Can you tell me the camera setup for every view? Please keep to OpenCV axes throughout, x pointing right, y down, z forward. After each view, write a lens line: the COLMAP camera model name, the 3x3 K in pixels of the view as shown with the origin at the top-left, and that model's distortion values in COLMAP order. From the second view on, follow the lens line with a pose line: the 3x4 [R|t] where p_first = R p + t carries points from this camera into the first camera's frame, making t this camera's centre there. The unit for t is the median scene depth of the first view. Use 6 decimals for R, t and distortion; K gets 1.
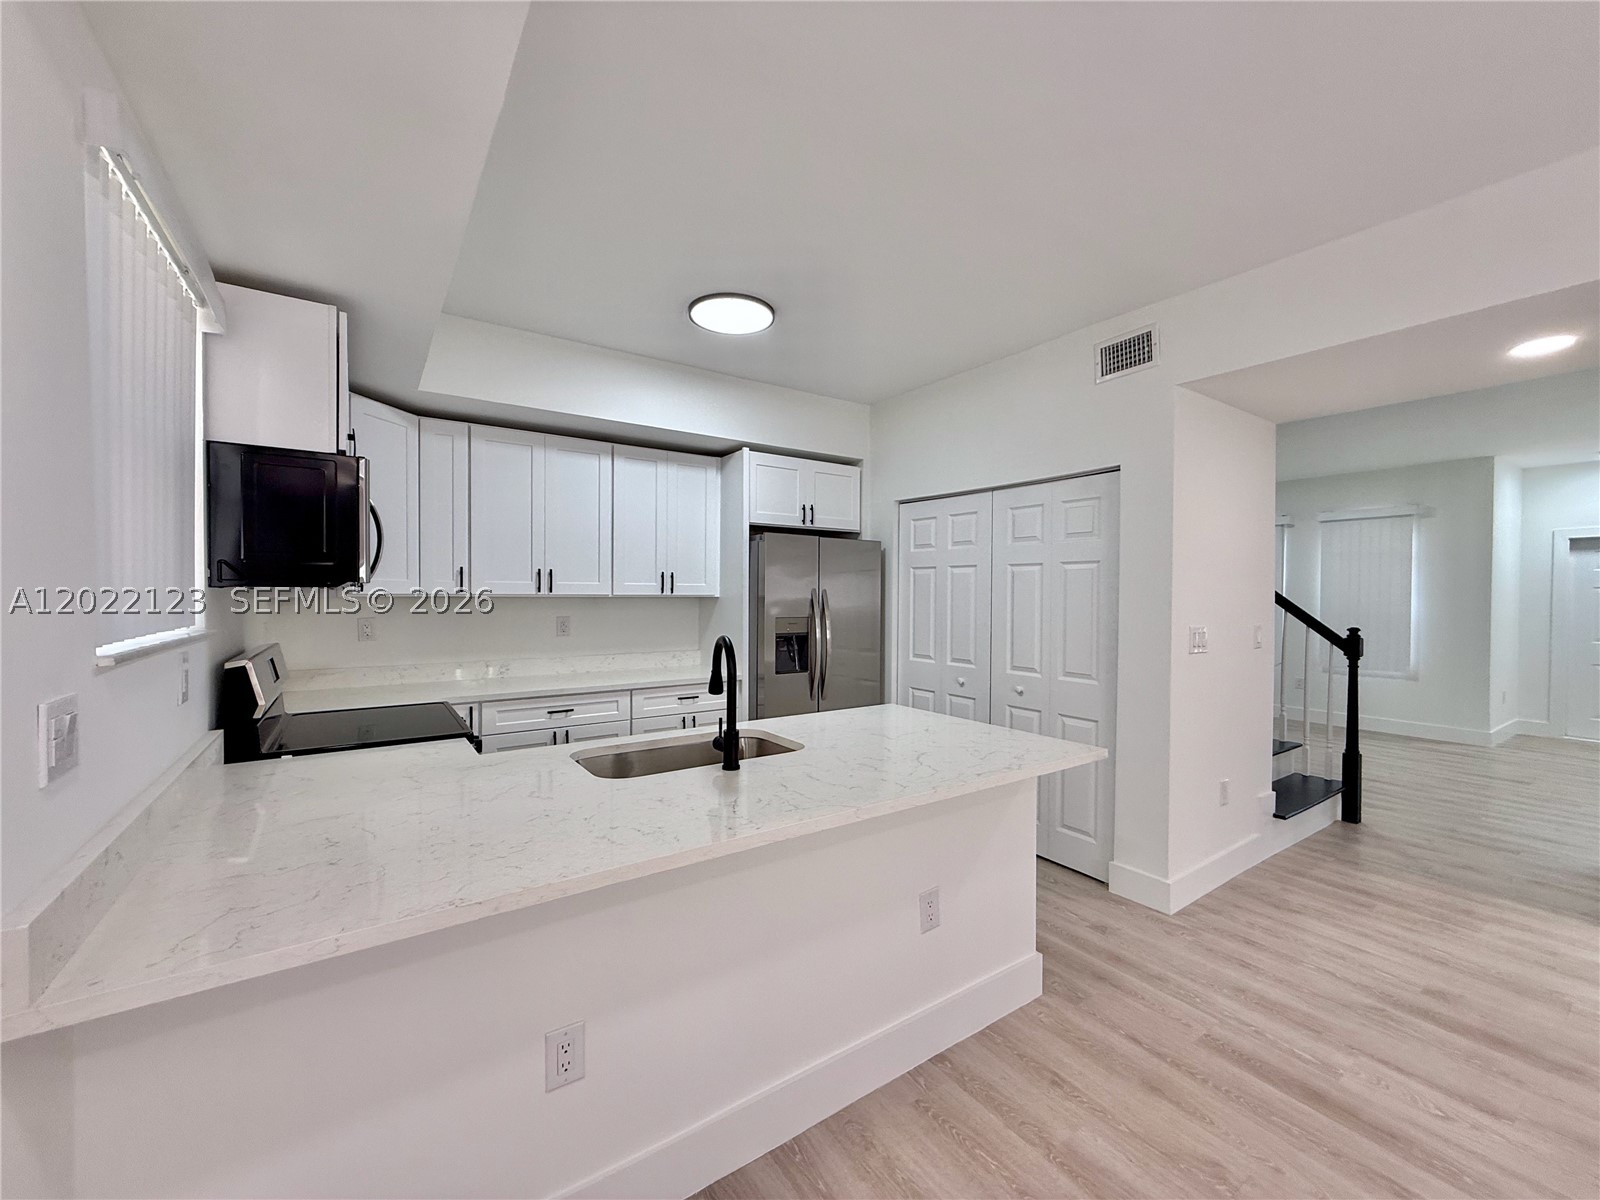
lens RADIAL K [[638.7, 0, 792.2], [0, 638.7, 599.7], [0, 0, 1]] dist [0.000201, 0.000276]
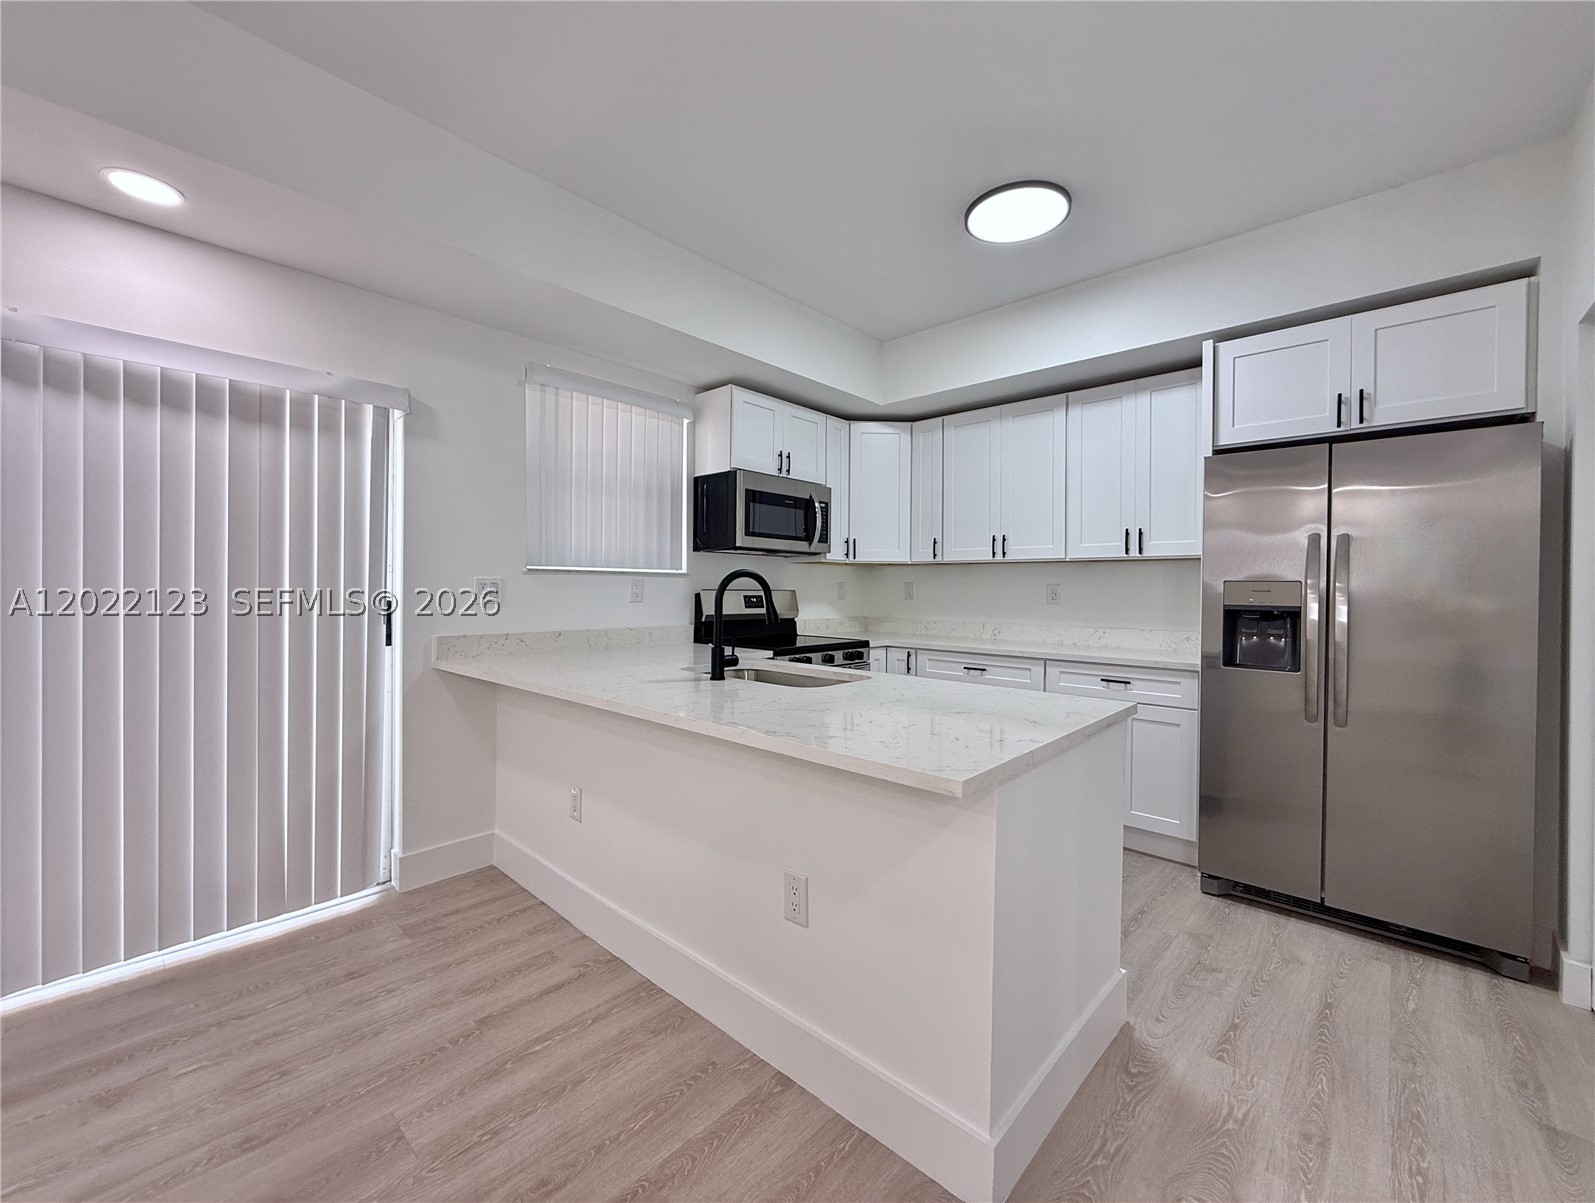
lens RADIAL K [[647.9, 0, 805.8], [0, 647.9, 592.4], [0, 0, 1]] dist [0.001013, 0.000002]
pose [[0.240303, 0.003661, -0.970691, 0.534454], [-0.017796, 0.999841, -0.000634, 0.048986], [0.970535, 0.017426, 0.240330, 0.420679]]
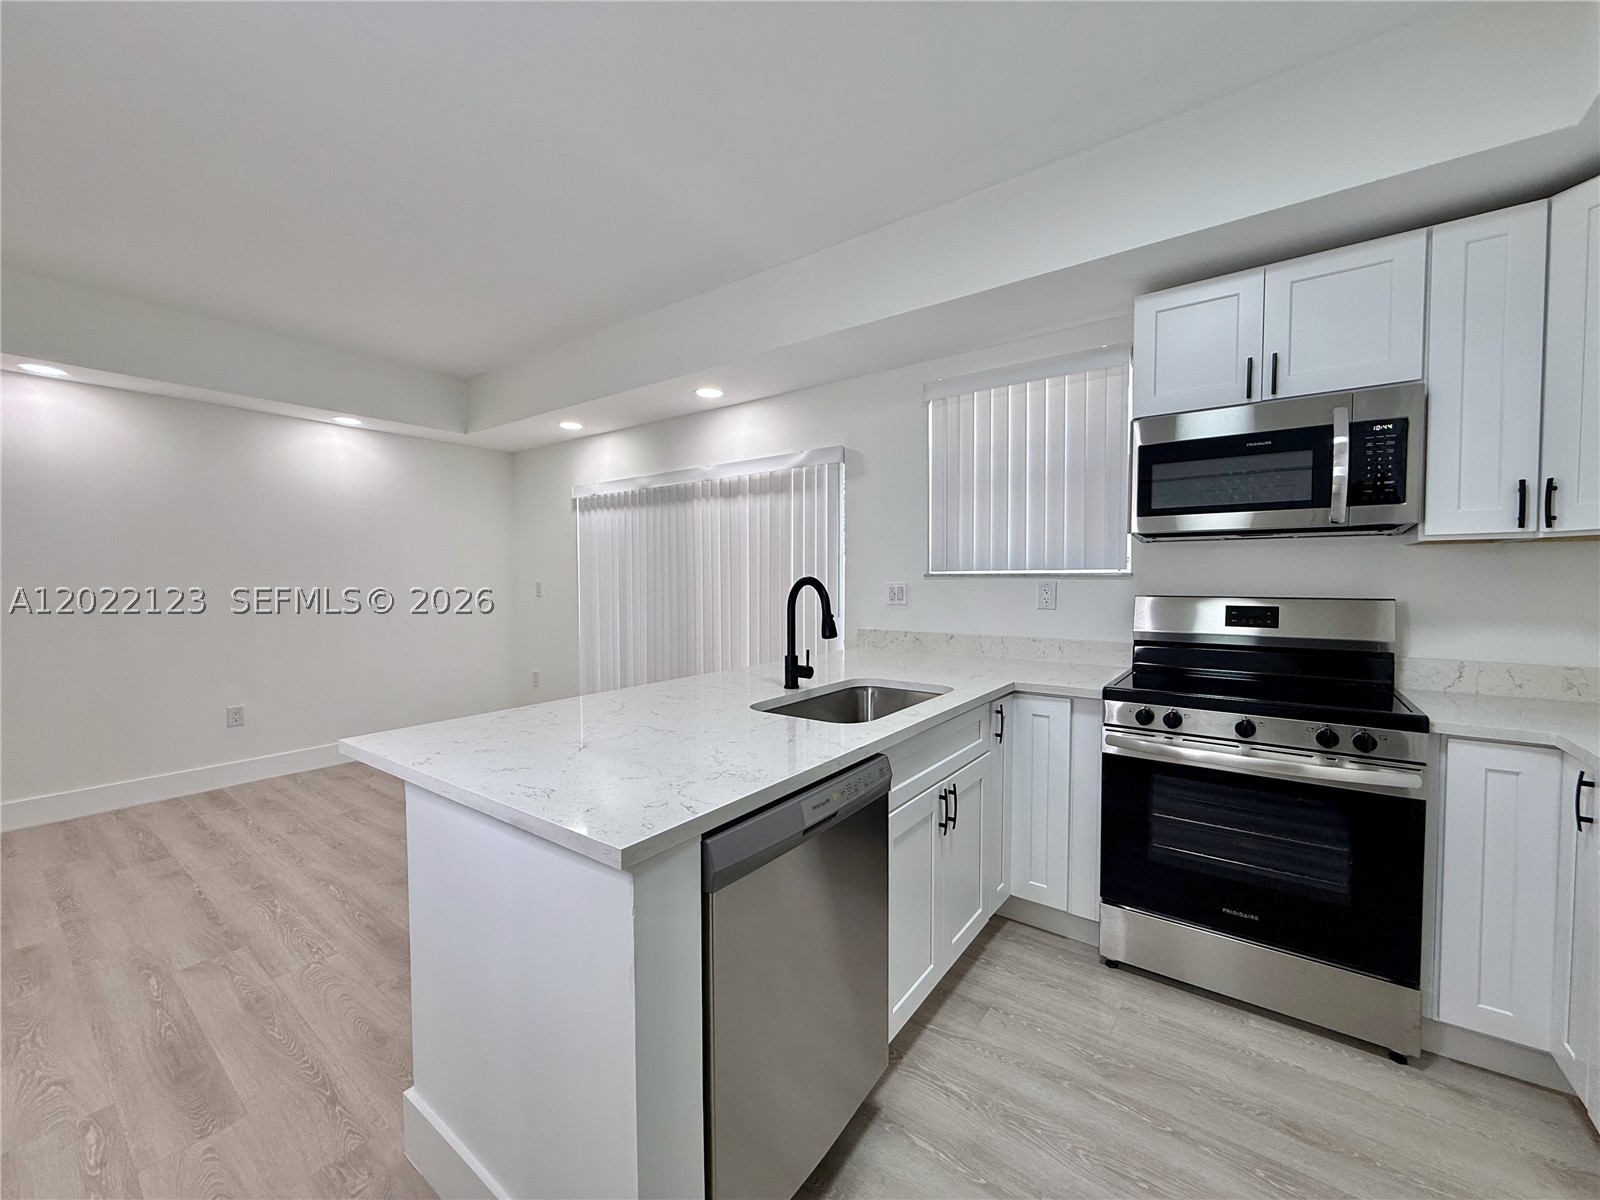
lens RADIAL K [[638.7, 0, 792.2], [0, 638.7, 599.7], [0, 0, 1]] dist [0.000201, 0.000276]
pose [[-0.945100, 0.008148, -0.326680, 0.138938], [-0.005600, 0.999139, 0.041120, 0.025798], [0.326734, 0.040691, -0.944240, 1.020476]]
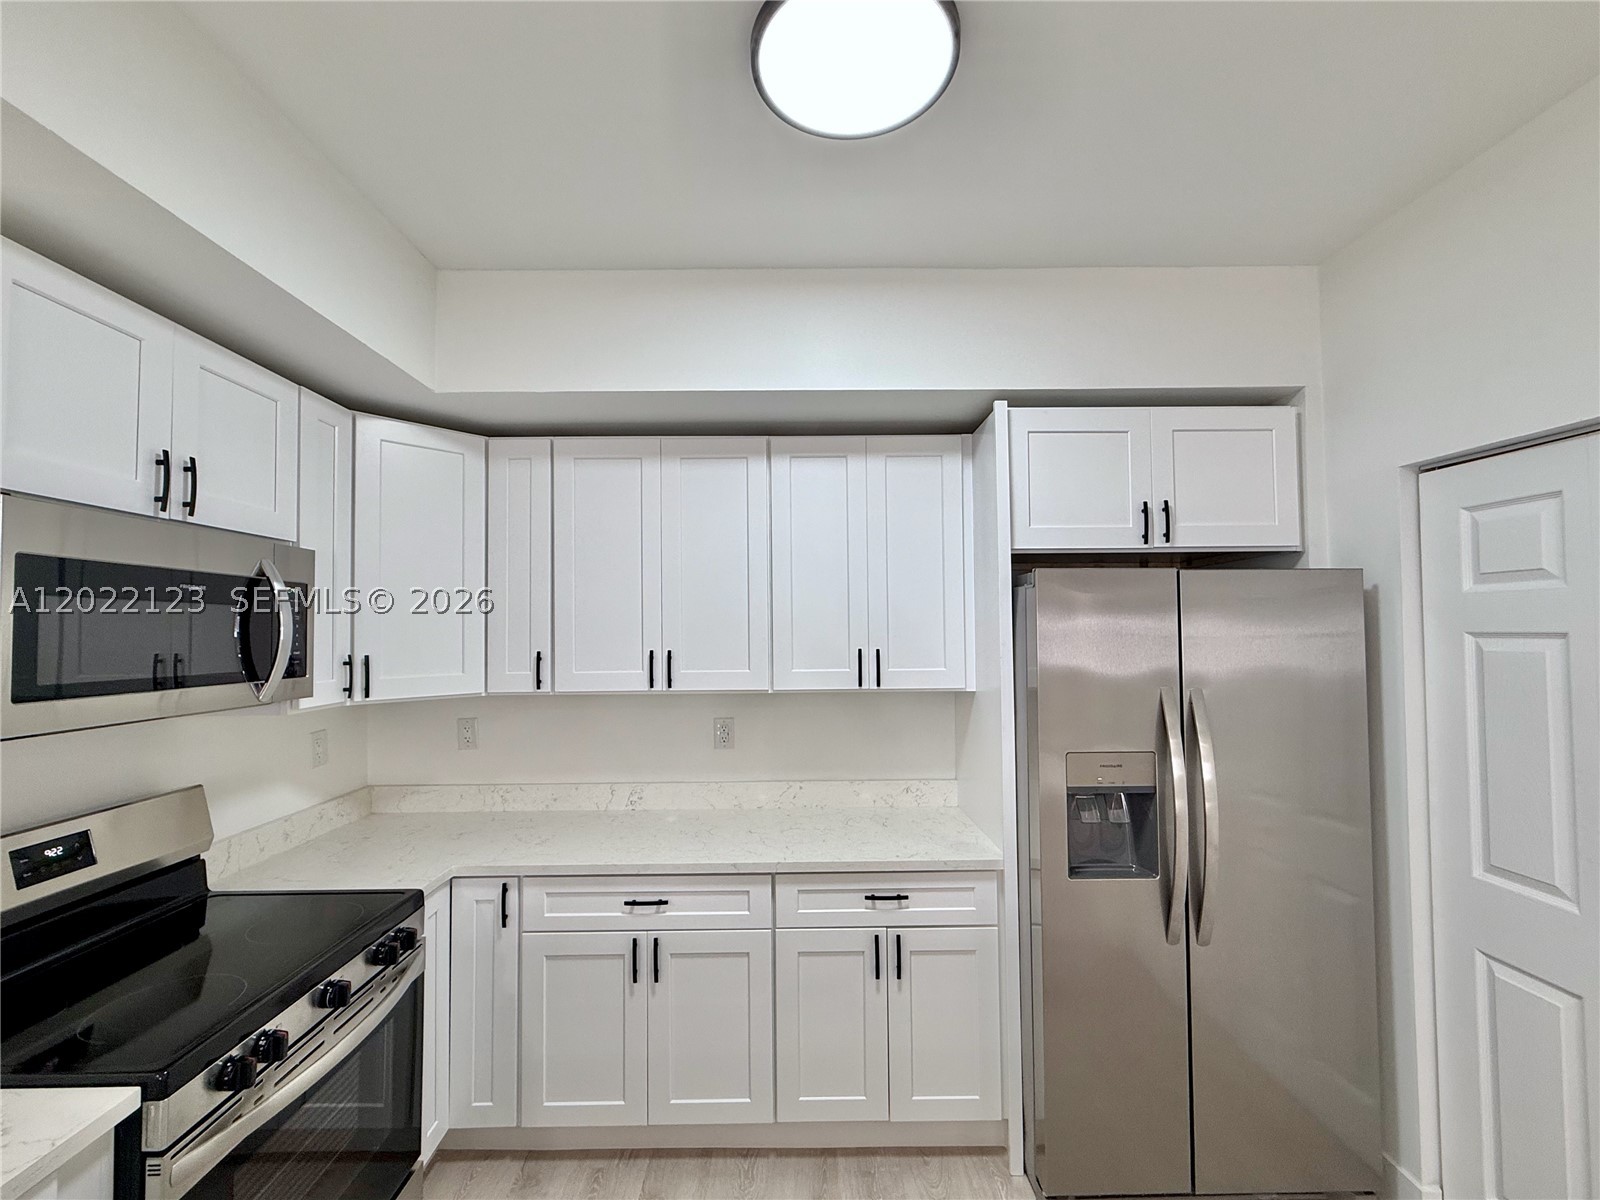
lens RADIAL K [[671.9, 0, 795.0], [0, 671.9, 609.4], [0, 0, 1]] dist [-0.003164, -0.000128]
pose [[0.834813, -0.029813, -0.549726, 0.080131], [0.007020, 0.999028, -0.043520, -0.055519], [0.550489, 0.032472, 0.834211, 0.497940]]
